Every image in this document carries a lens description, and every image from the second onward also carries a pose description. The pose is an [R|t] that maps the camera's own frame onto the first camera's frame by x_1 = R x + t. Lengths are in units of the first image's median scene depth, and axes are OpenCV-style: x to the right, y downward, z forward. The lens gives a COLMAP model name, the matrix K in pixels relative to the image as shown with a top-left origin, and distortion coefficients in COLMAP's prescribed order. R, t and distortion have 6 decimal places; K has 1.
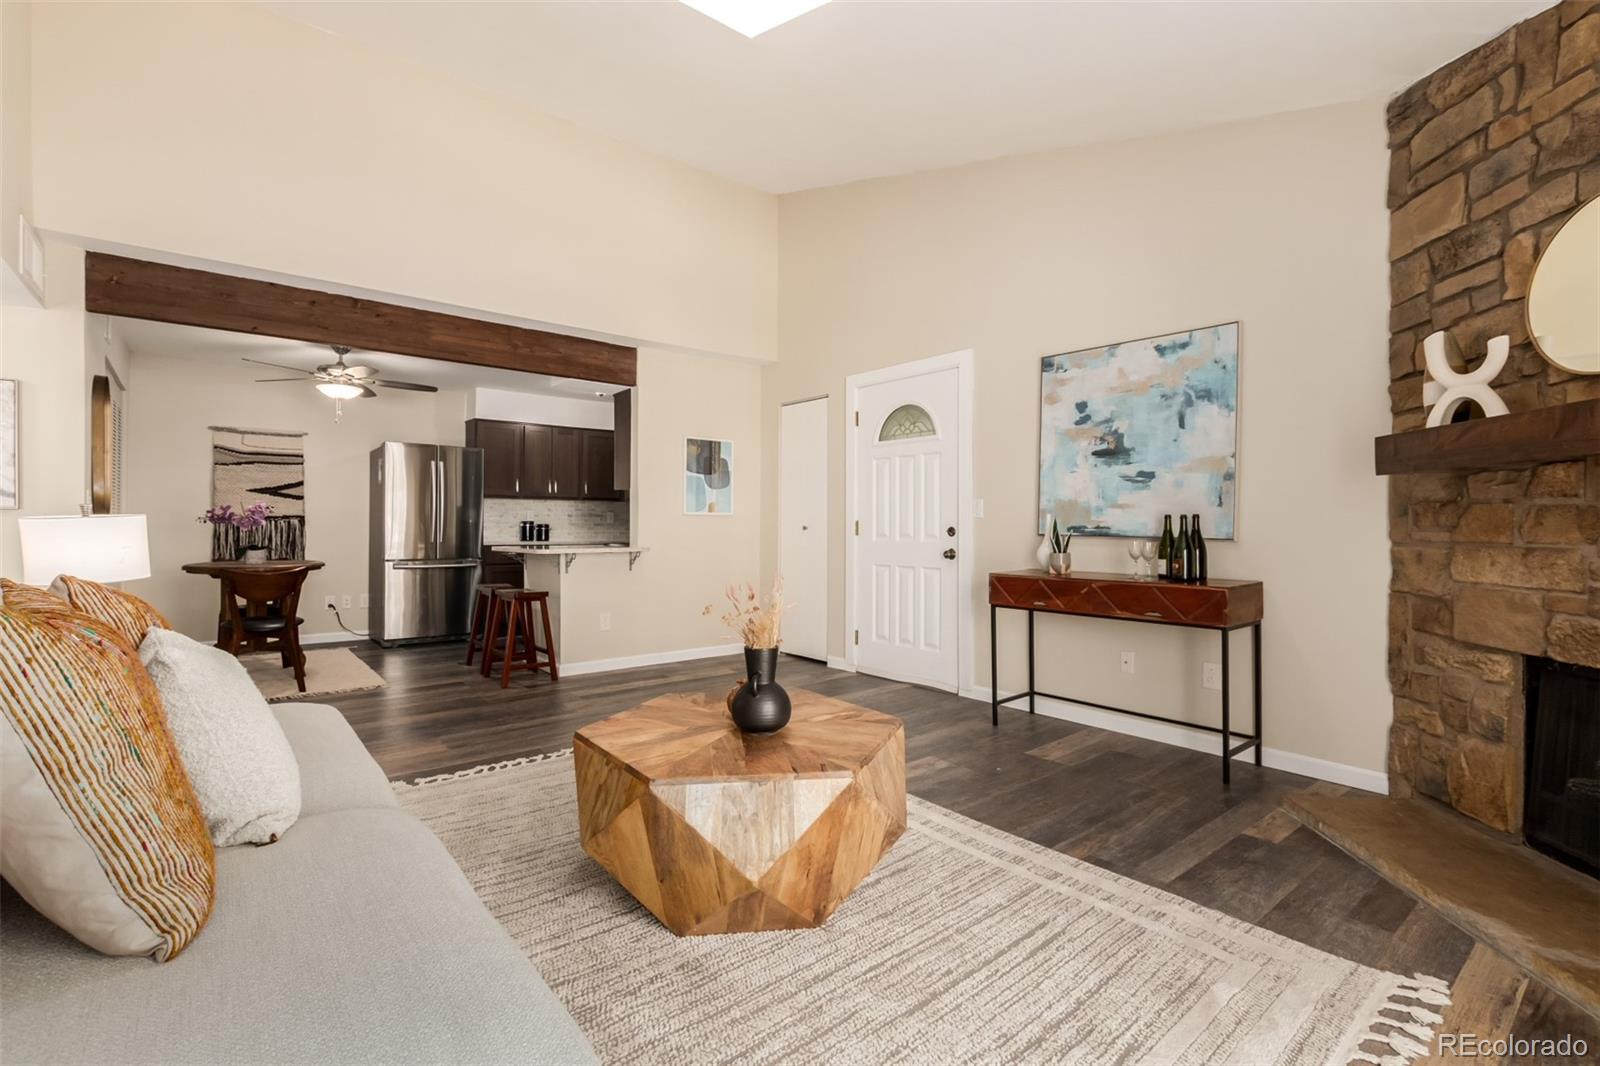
lens RADIAL K [[727.7, 0, 795.2], [0, 727.7, 524.9], [0, 0, 1]] dist [-0.000914, -0.000761]
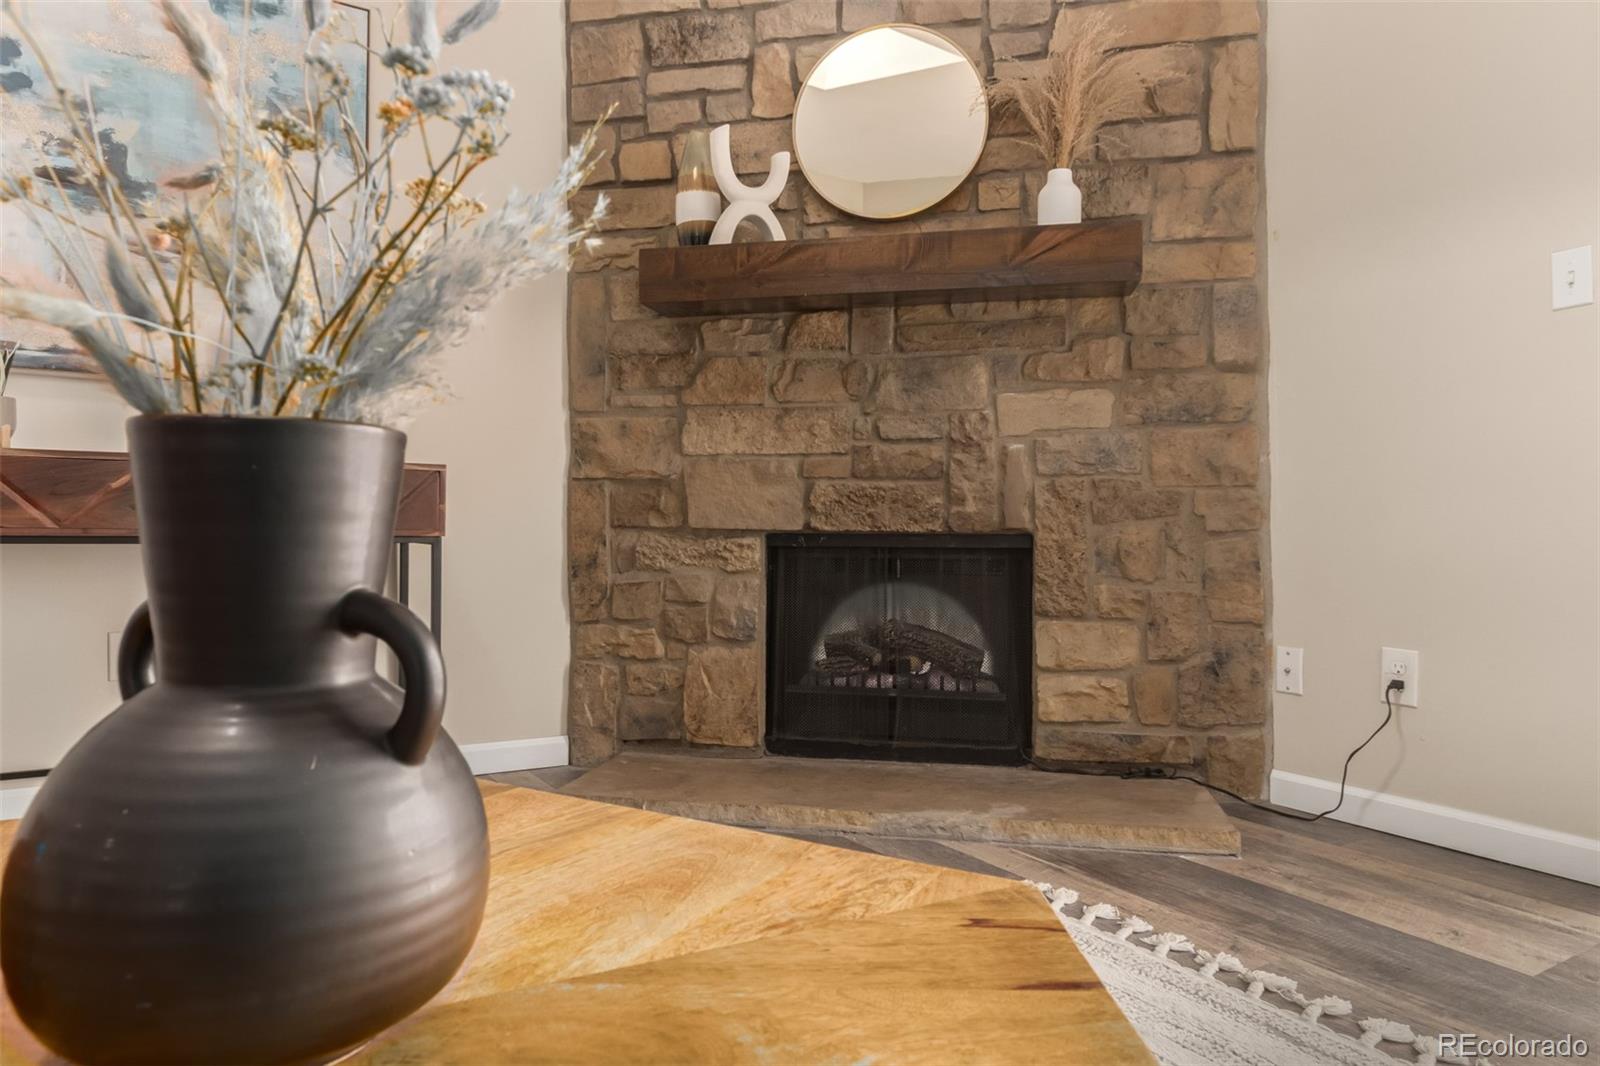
lens RADIAL K [[1030.2, 0, 800.0], [0, 1030.2, 533.0], [0, 0, 1]] dist [0.000032, -0.003396]
pose [[0.117221, -0.003156, 0.993101, -0.138063], [-0.005420, 0.999978, 0.003817, 0.114611], [-0.993091, -0.005830, 0.117202, 0.544454]]
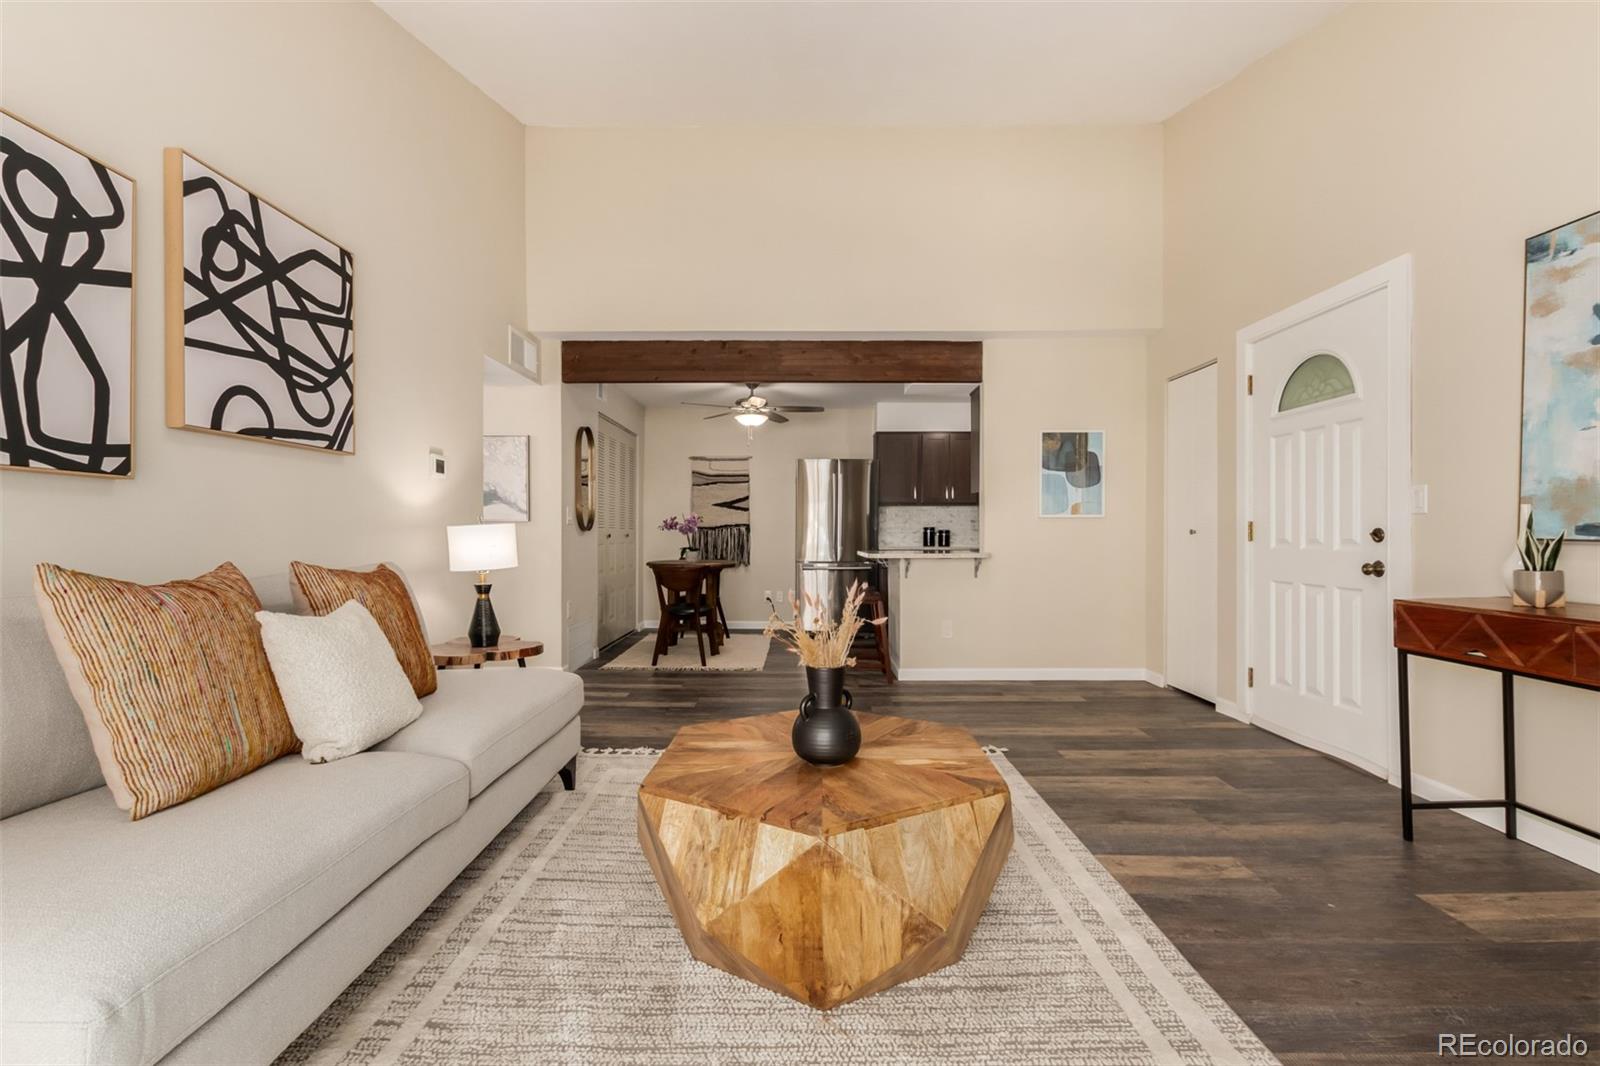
lens RADIAL K [[724.2, 0, 800.0], [0, 724.2, 533.0], [0, 0, 1]] dist [0.002211, 0.000044]
pose [[0.770558, -0.004636, -0.637353, 0.302931], [0.005311, 0.999986, -0.000854, 0.006728], [0.637348, -0.002727, 0.770571, 0.198044]]
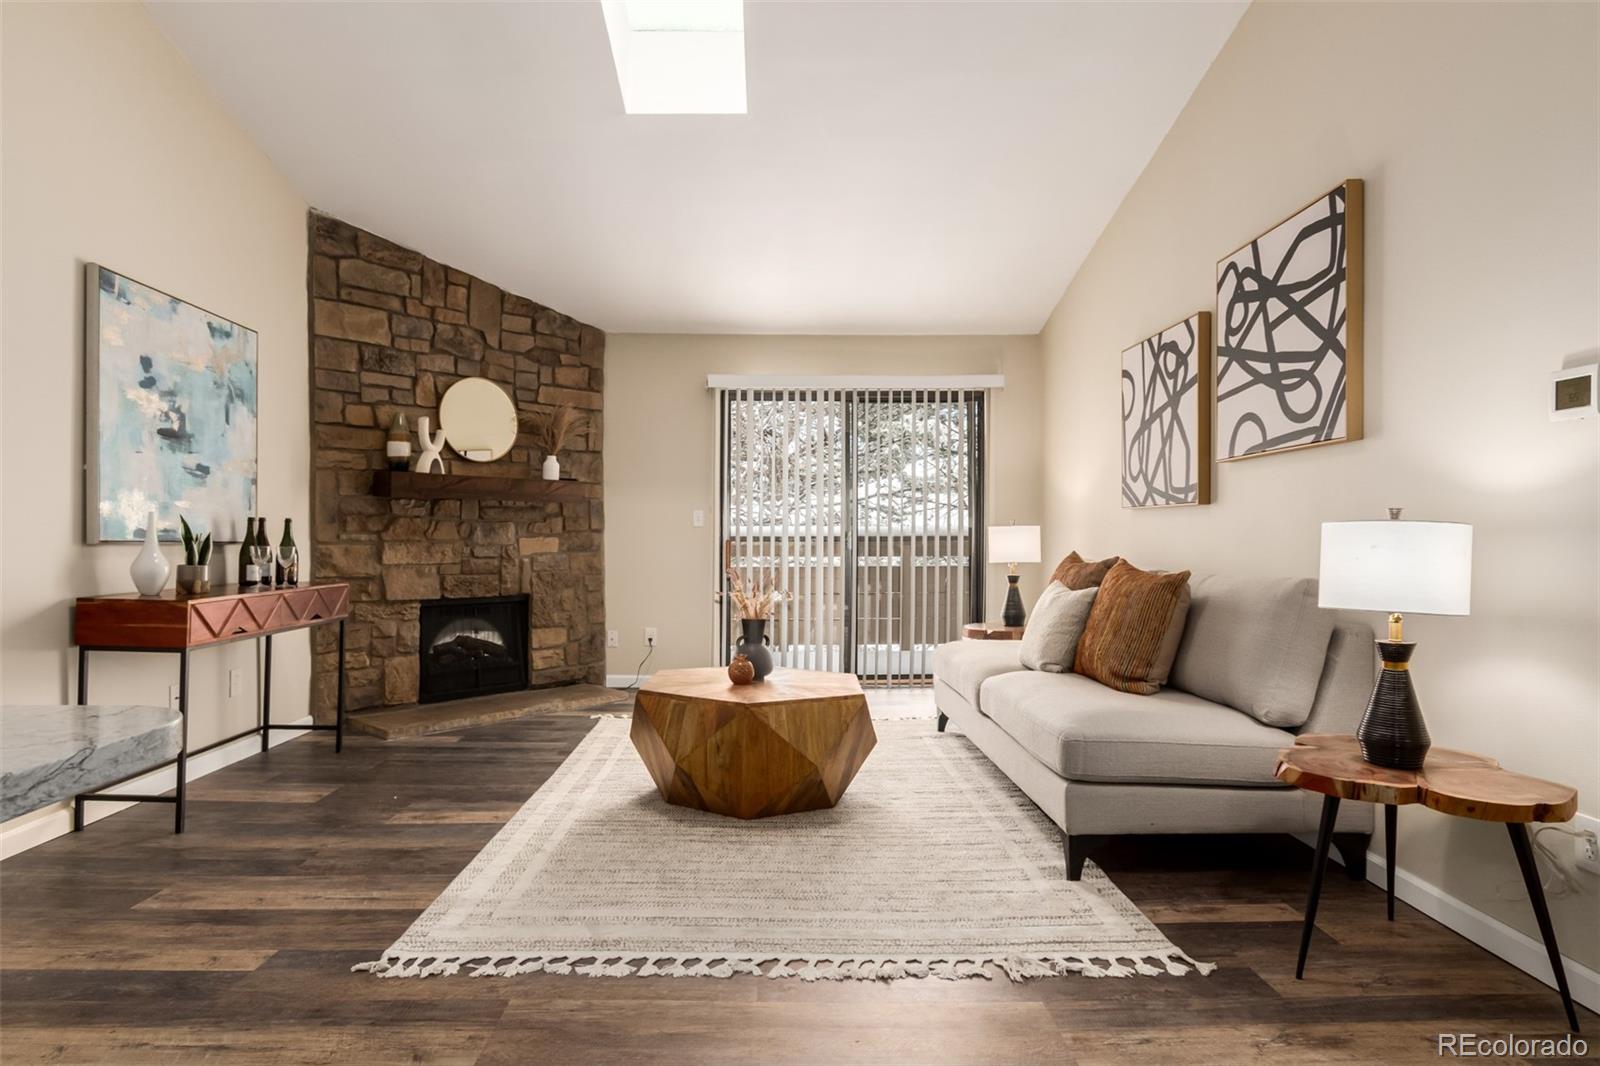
lens RADIAL K [[849.0, 0, 800.0], [0, 849.0, 533.0], [0, 0, 1]] dist [-0.032553, 0.000351]
pose [[-0.796821, -0.005525, 0.604190, -0.694123], [-0.009105, 0.999954, -0.002864, 0.002803], [-0.604147, -0.007783, -0.796835, 1.407841]]
